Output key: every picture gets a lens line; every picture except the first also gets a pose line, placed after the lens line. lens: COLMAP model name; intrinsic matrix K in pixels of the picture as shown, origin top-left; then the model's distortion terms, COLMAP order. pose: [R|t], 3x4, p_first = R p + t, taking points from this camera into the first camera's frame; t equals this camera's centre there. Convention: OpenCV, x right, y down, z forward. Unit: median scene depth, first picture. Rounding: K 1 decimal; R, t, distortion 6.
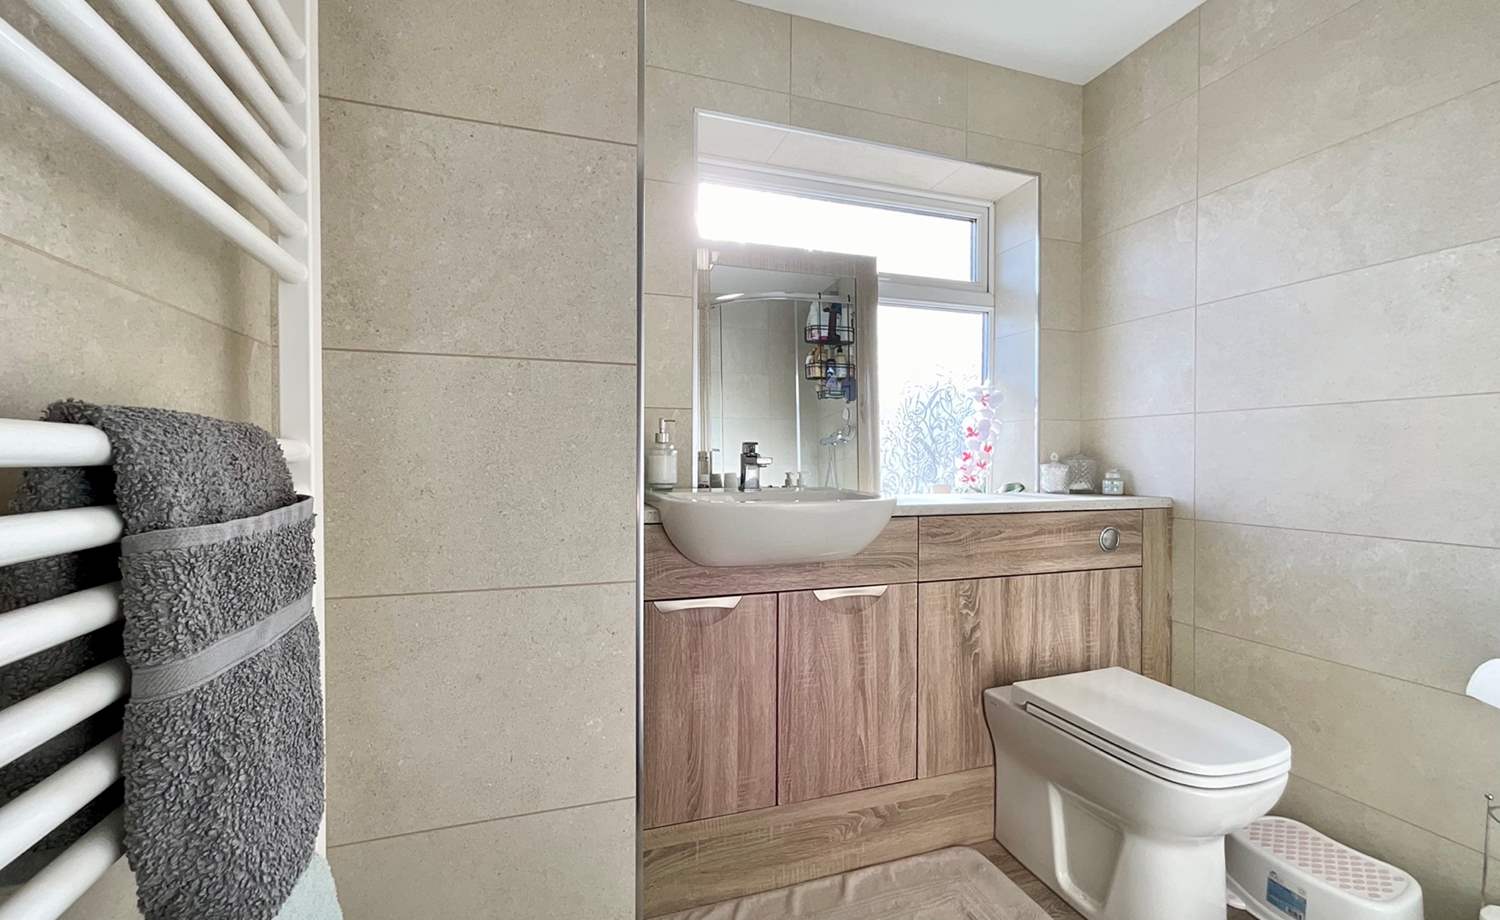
lens RADIAL K [[614.2, 0, 743.0], [0, 614.2, 461.4], [0, 0, 1]] dist [-0.011955, 0.006923]
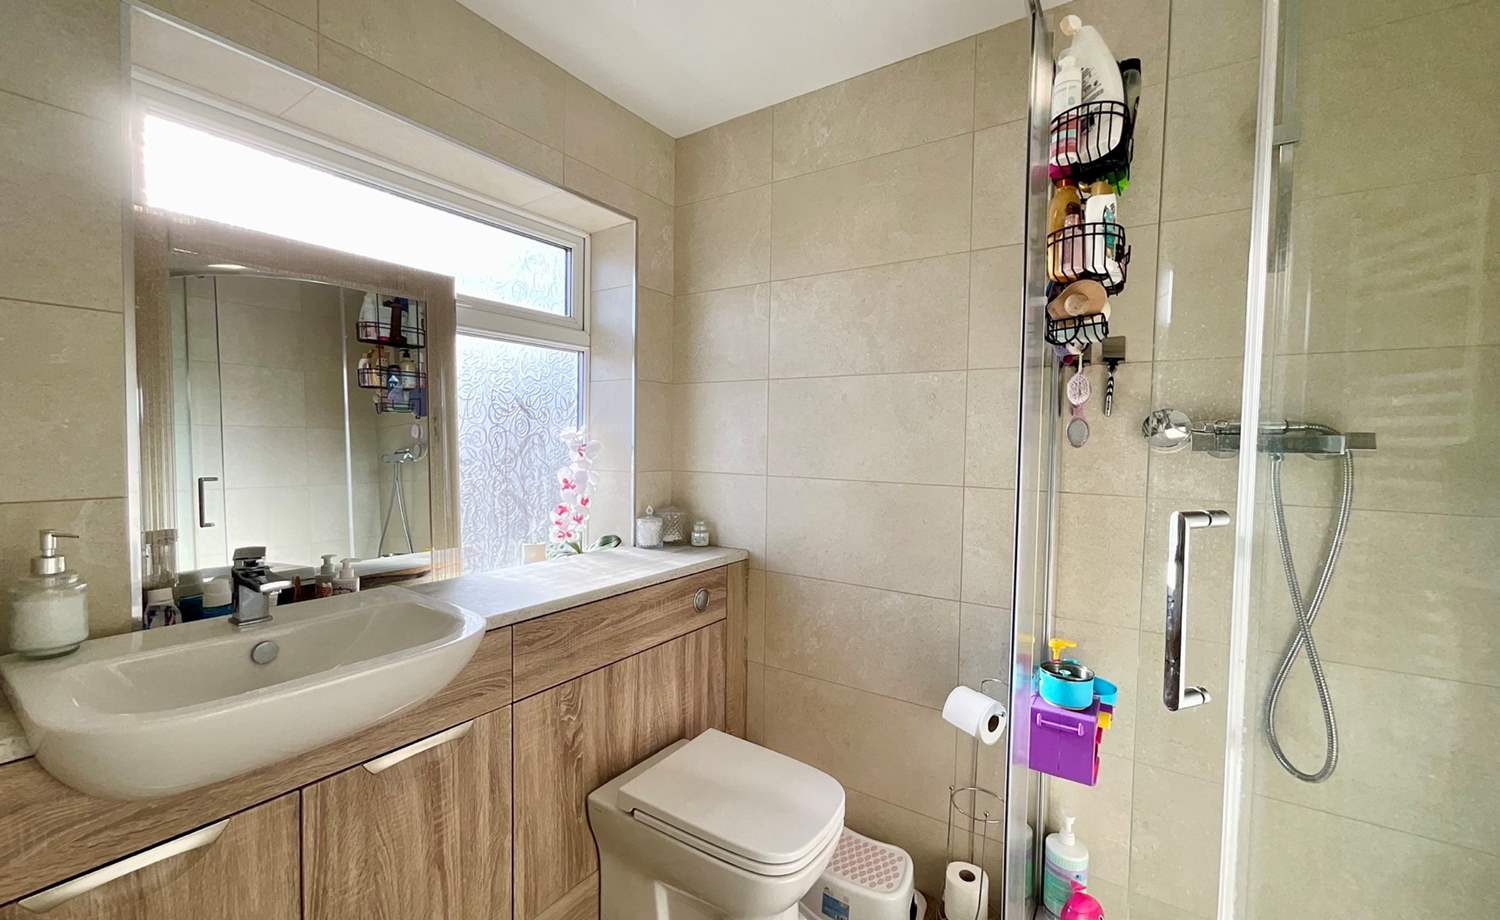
lens RADIAL K [[614.2, 0, 743.0], [0, 614.2, 461.4], [0, 0, 1]] dist [-0.011955, 0.006923]
pose [[0.793669, -0.013145, 0.608208, 0.031547], [-0.003678, 0.999645, 0.026405, -0.135016], [-0.608339, -0.023194, 0.793339, 0.147929]]
